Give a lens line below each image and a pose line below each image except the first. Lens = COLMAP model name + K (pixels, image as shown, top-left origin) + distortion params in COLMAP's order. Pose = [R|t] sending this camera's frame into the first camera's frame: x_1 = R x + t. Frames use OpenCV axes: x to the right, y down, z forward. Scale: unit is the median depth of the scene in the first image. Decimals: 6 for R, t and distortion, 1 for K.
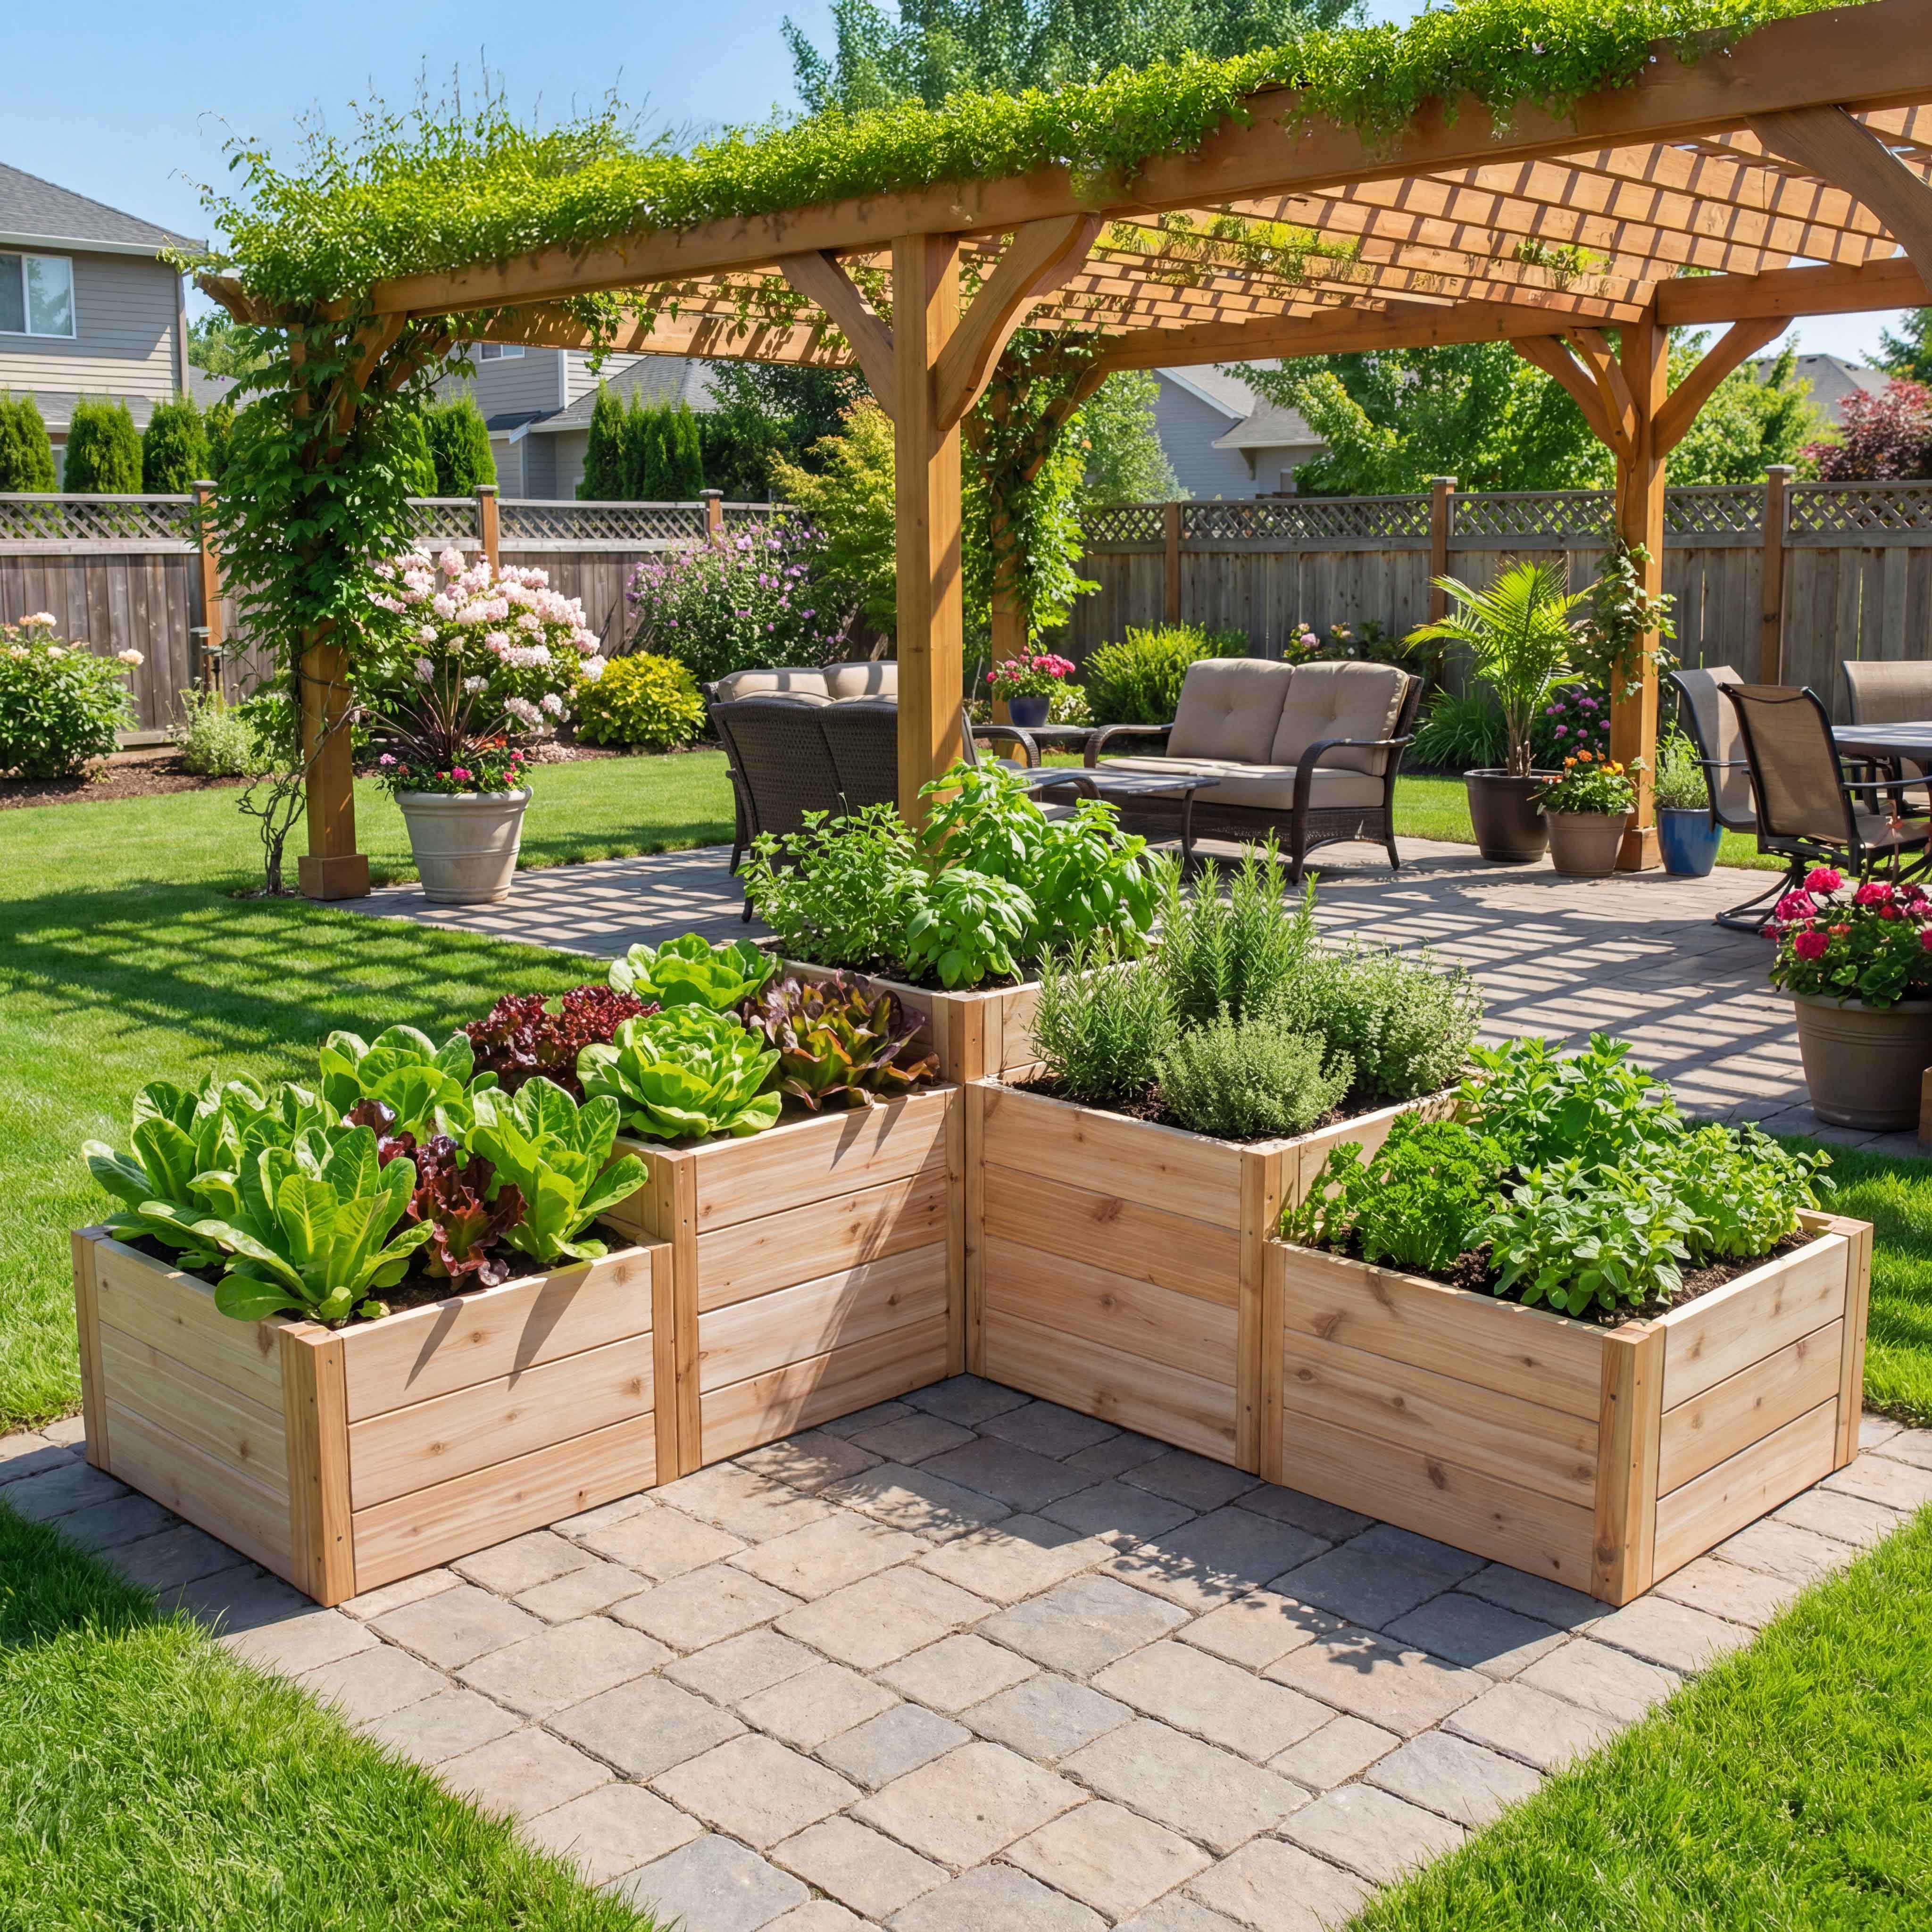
lens RADIAL K [[2247.1, 0, 966.0], [0, 2247.1, 966.0], [0, 0, 1]] dist [-0.092021, 0.003268]
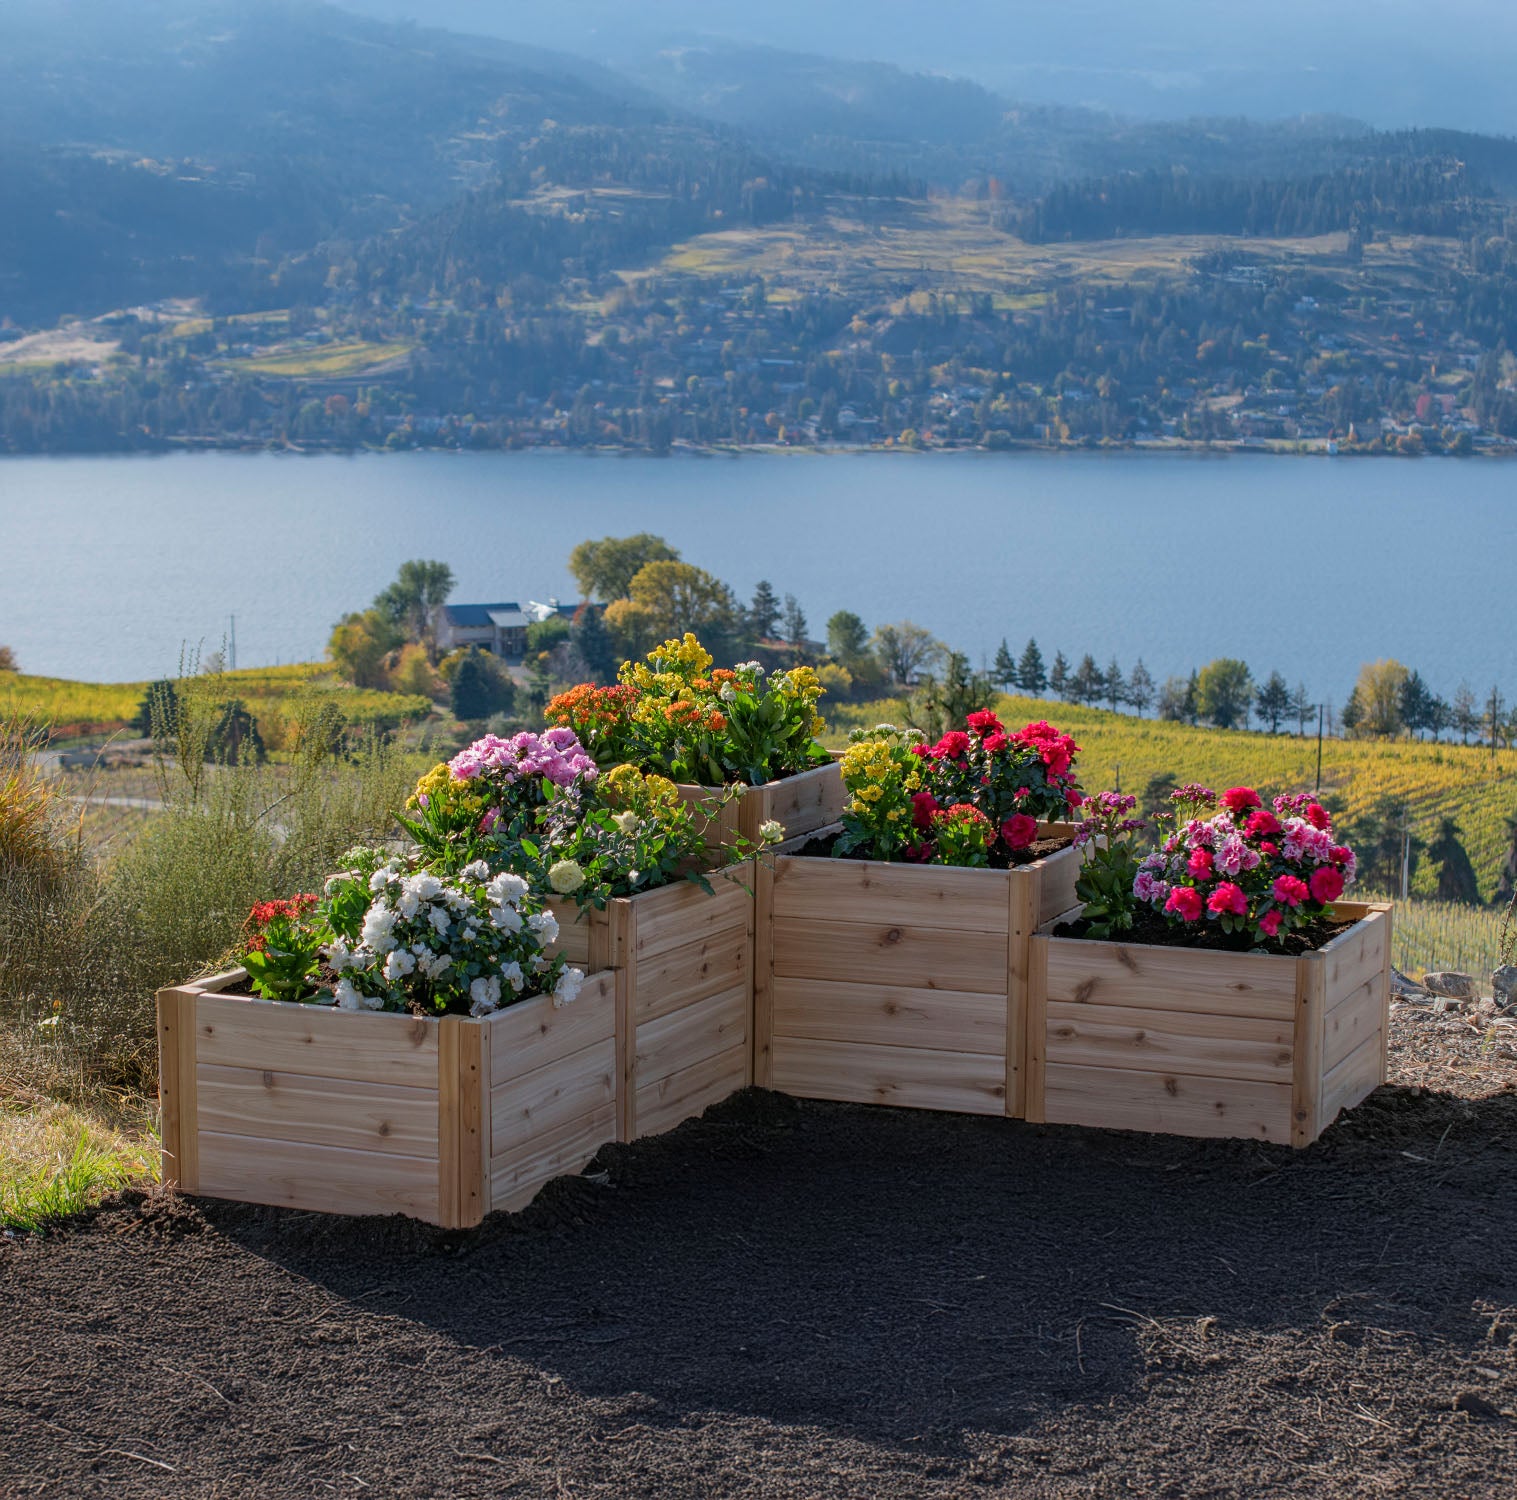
lens RADIAL K [[3321.0, 0, 740.0], [0, 3321.0, 828.6], [0, 0, 1]] dist [-0.023579, 0.372030]
pose [[0.932161, -0.051406, 0.358377, -0.754639], [0.074383, 0.995944, -0.050614, 0.143631], [-0.354321, 0.073838, 0.932204, -0.844339]]
